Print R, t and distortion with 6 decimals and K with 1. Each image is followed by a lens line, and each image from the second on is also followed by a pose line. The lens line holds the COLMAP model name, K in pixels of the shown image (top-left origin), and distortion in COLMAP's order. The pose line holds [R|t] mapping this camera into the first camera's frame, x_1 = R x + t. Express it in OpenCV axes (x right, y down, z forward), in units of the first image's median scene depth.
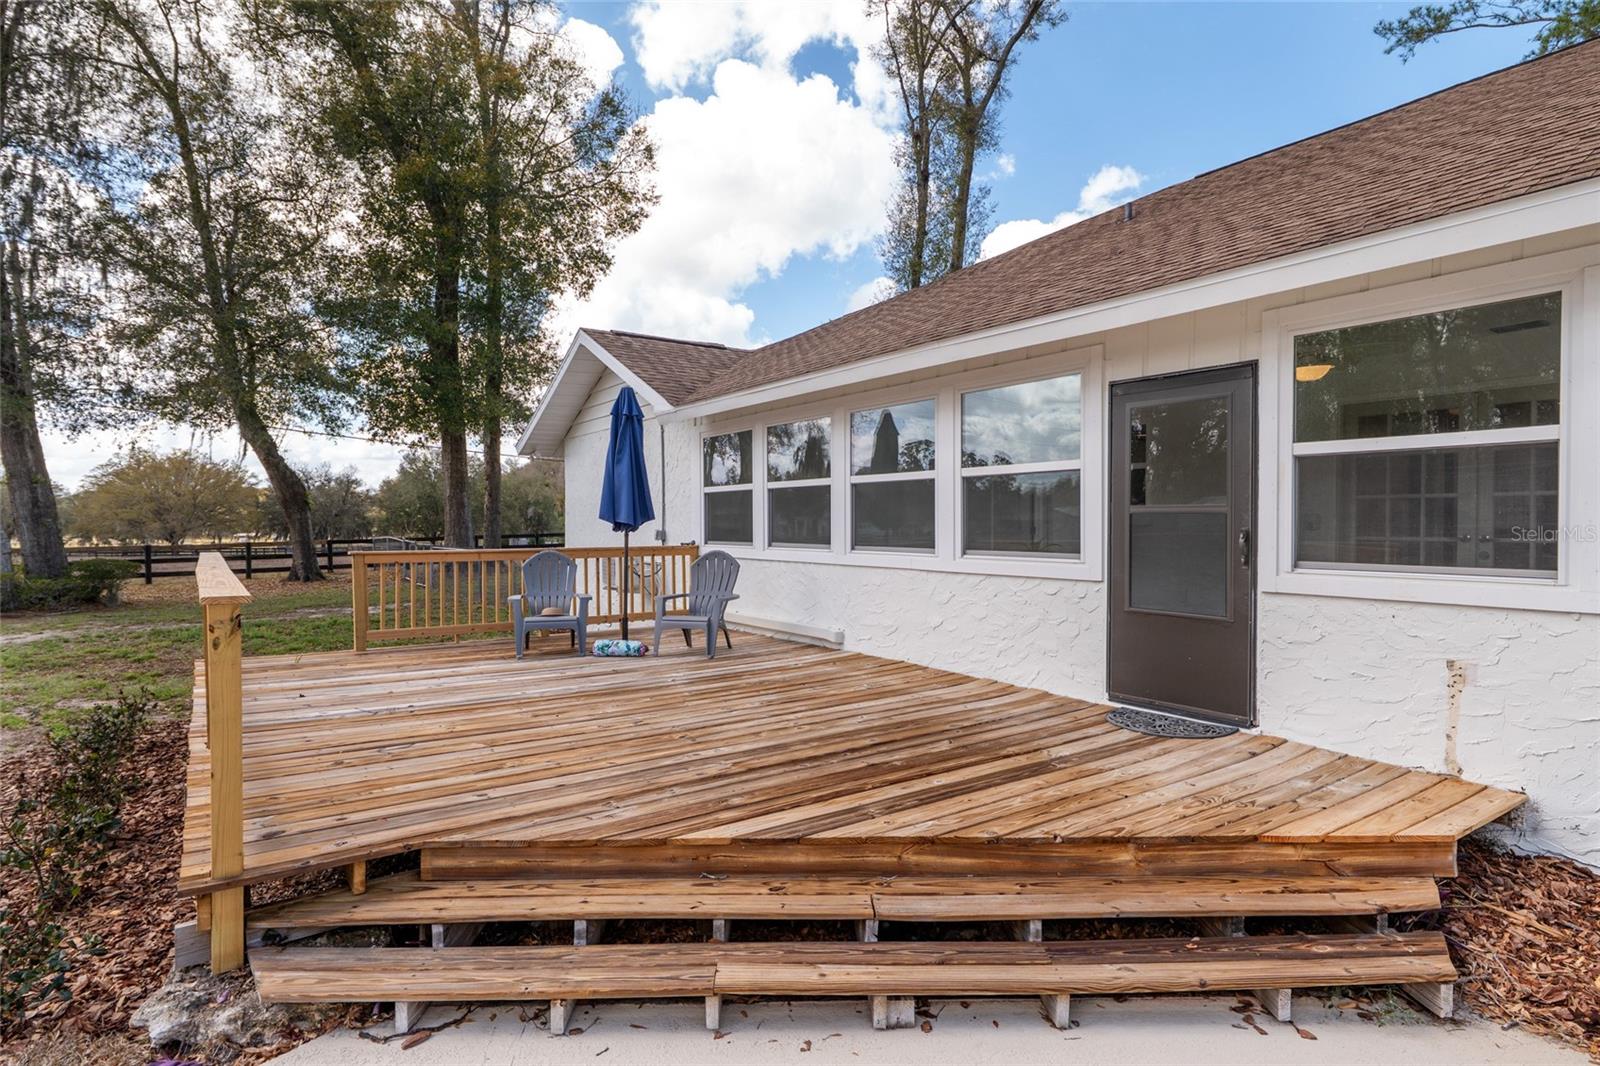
lens RADIAL K [[852.1, 0, 782.6], [0, 852.1, 533.7], [0, 0, 1]] dist [0.006800, 0.000952]
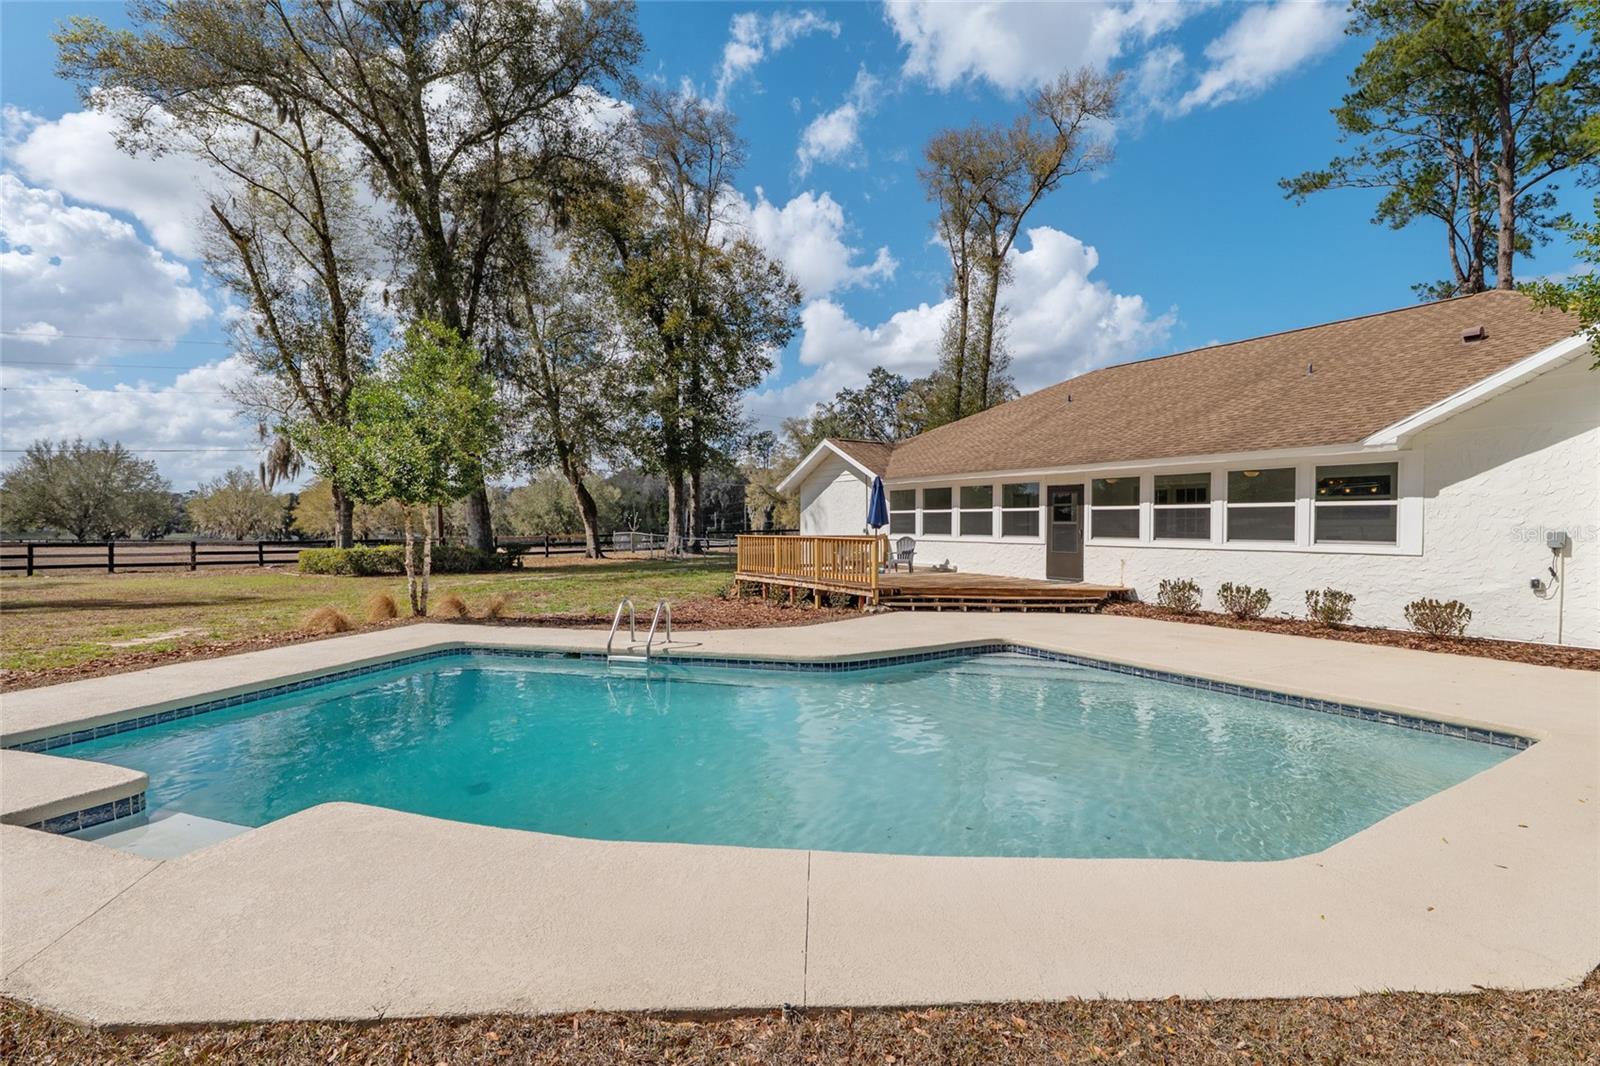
lens RADIAL K [[738.3, 0, 800.0], [0, 738.3, 533.0], [0, 0, 1]] dist [0.024016, -0.000398]
pose [[0.999510, 0.001760, -0.031259, -0.104999], [-0.001720, 0.999998, 0.001296, 0.002201], [0.031261, -0.001241, 0.999510, -0.409500]]
